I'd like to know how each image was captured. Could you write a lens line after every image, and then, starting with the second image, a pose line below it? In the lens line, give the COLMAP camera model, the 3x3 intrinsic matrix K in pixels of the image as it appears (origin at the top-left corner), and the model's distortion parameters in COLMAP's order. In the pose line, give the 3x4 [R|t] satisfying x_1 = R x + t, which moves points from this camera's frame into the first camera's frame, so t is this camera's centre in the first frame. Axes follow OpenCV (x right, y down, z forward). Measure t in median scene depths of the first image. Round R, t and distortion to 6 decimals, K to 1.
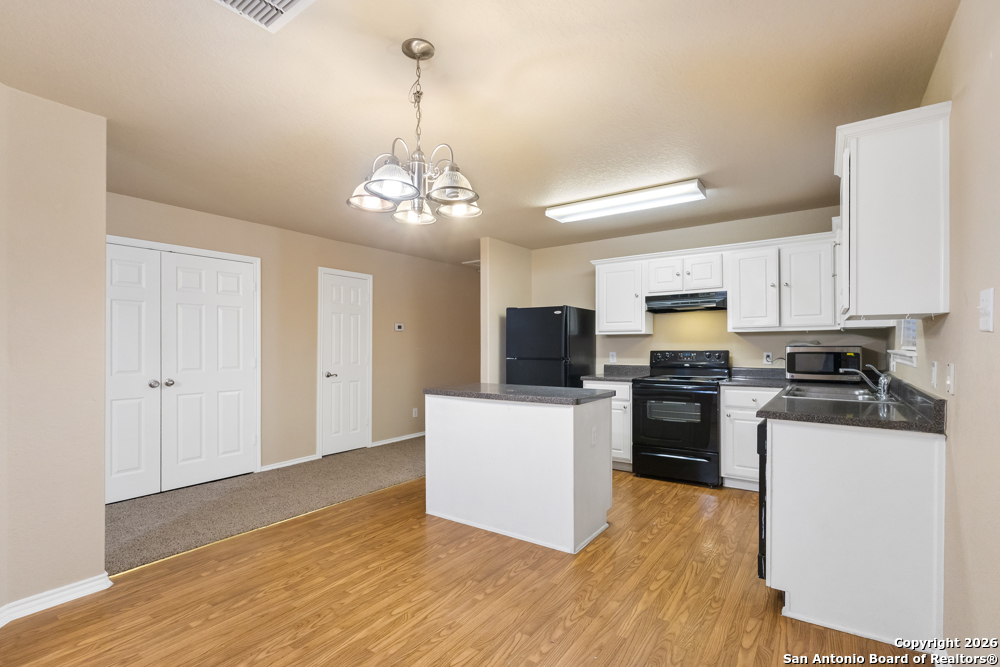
lens RADIAL K [[462.3, 0, 500.4], [0, 462.3, 337.6], [0, 0, 1]] dist [-0.002028, 0.000170]
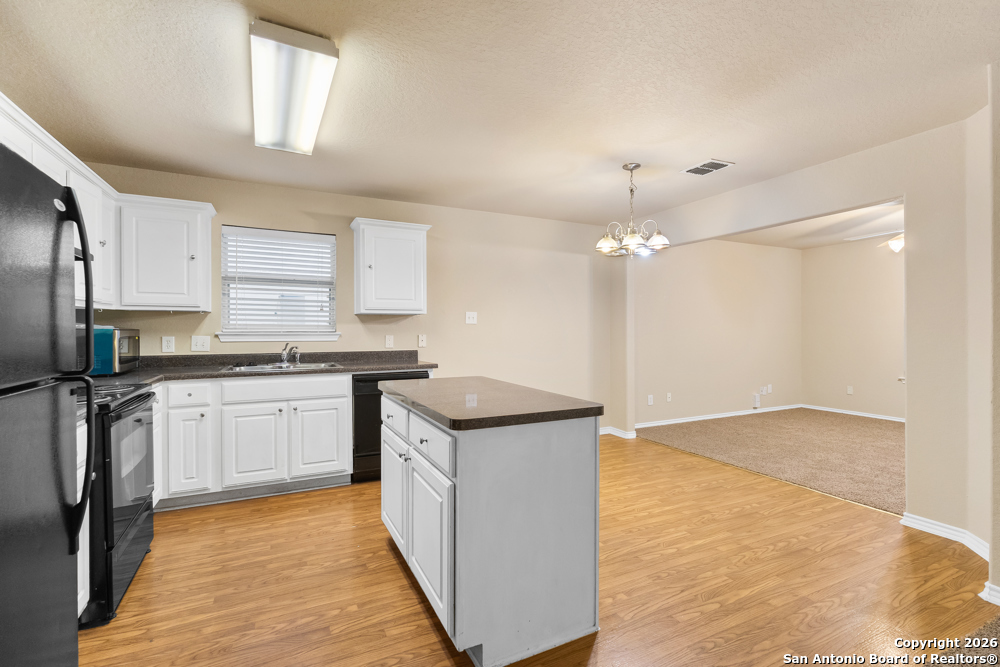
lens RADIAL K [[462.3, 0, 502.5], [0, 462.3, 334.3], [0, 0, 1]] dist [-0.002028, 0.000170]
pose [[-0.880156, -0.003668, 0.474670, -0.413621], [-0.003952, 0.999992, 0.000400, 0.035822], [-0.474667, -0.001524, -0.880164, 1.991210]]
